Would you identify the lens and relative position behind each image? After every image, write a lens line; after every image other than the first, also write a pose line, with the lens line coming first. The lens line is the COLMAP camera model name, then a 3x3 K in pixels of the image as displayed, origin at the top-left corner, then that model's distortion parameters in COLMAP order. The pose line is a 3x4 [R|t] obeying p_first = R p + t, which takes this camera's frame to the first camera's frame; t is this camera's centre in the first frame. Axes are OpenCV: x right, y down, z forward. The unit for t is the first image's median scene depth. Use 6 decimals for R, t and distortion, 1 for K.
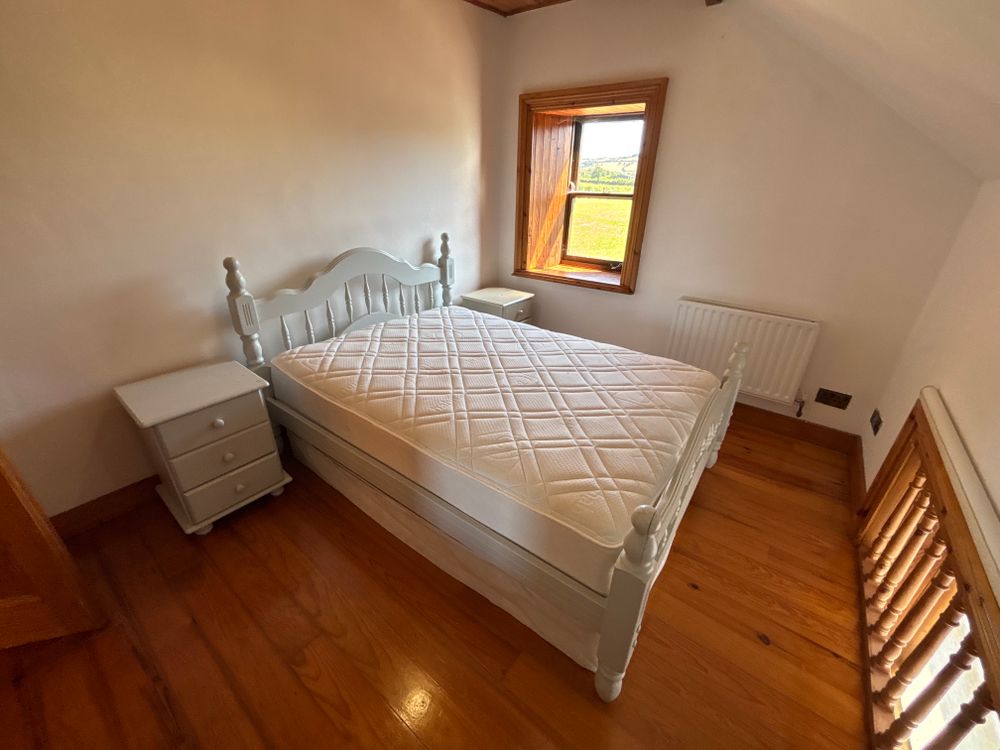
lens RADIAL K [[404.0, 0, 497.0], [0, 404.0, 372.4], [0, 0, 1]] dist [0.001138, 0.000181]
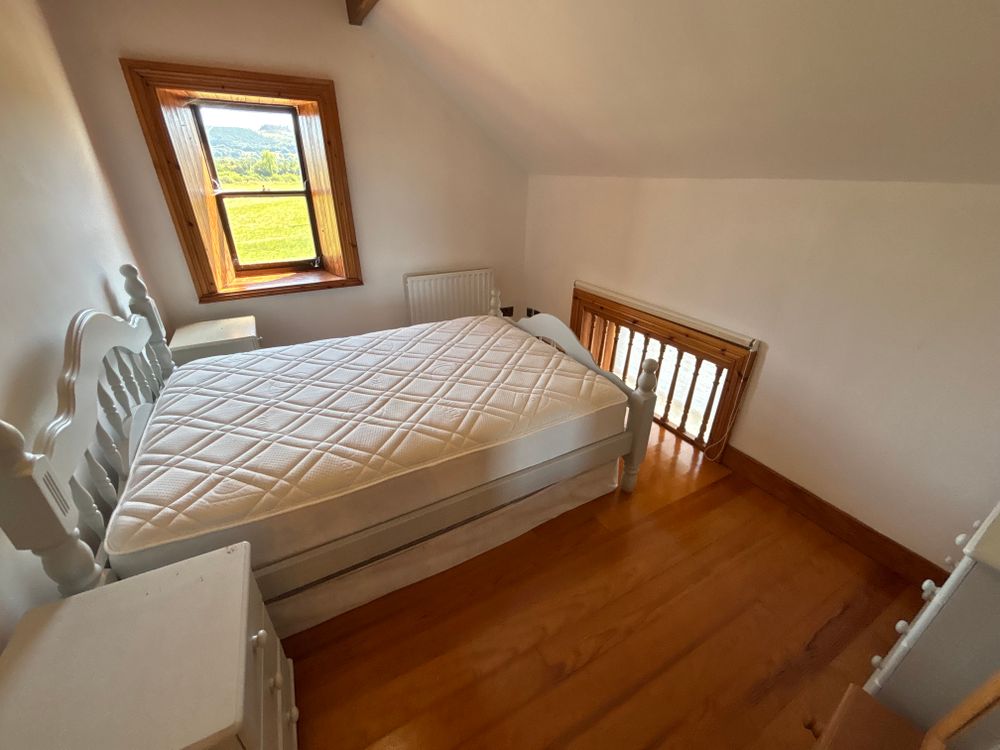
lens RADIAL K [[404.0, 0, 497.0], [0, 404.0, 372.4], [0, 0, 1]] dist [0.001138, 0.000181]
pose [[0.406001, -0.417153, 0.813109, -0.579711], [0.390210, 0.883687, 0.258522, -0.149359], [-0.826377, 0.212323, 0.521555, 0.237427]]
